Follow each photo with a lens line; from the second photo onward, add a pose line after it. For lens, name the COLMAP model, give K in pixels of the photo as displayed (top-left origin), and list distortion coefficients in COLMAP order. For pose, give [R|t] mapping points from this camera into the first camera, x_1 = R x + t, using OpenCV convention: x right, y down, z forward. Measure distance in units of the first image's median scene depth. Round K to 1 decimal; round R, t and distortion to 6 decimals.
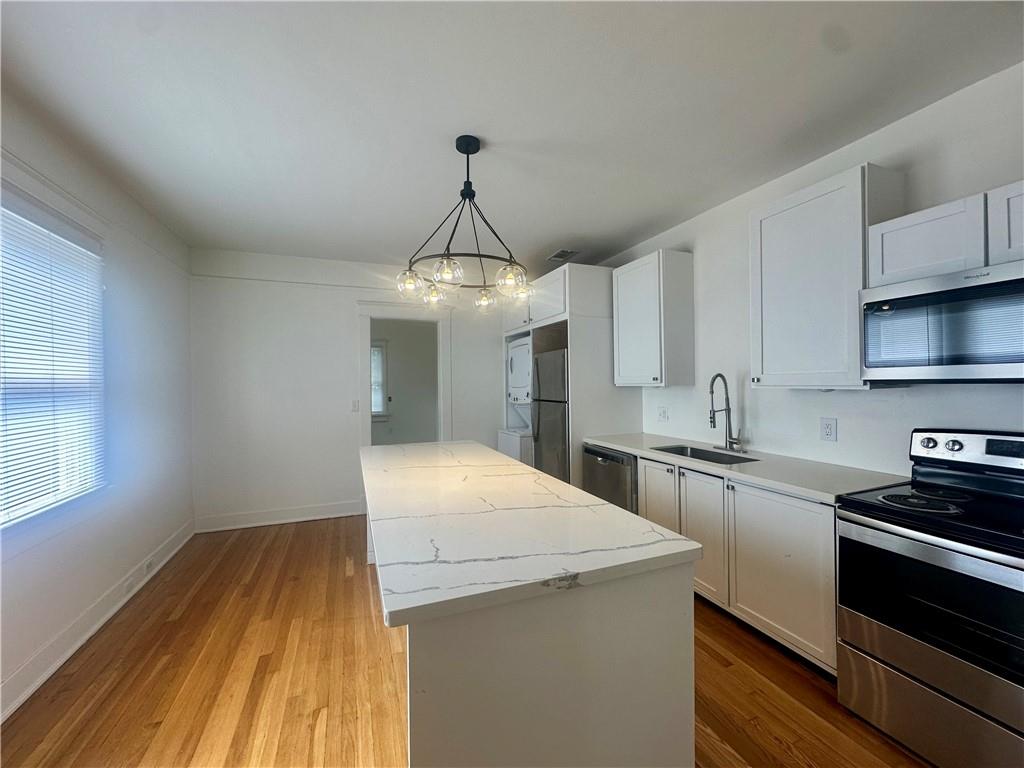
lens RADIAL K [[408.7, 0, 512.0], [0, 408.7, 384.0], [0, 0, 1]] dist [-0.004207, -0.000016]
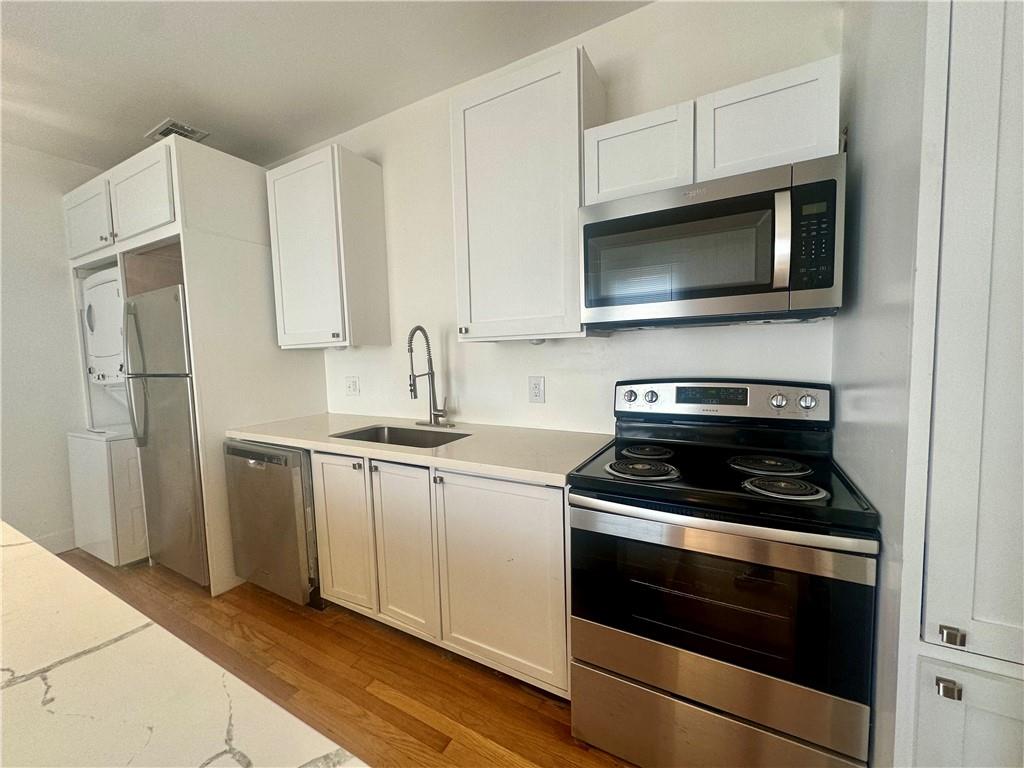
lens RADIAL K [[408.7, 0, 512.0], [0, 408.7, 384.0], [0, 0, 1]] dist [-0.004207, -0.000016]
pose [[0.773685, -0.055417, 0.631142, 0.163011], [0.019397, 0.997772, 0.063831, 0.037064], [-0.633273, -0.037143, 0.773037, 0.313743]]
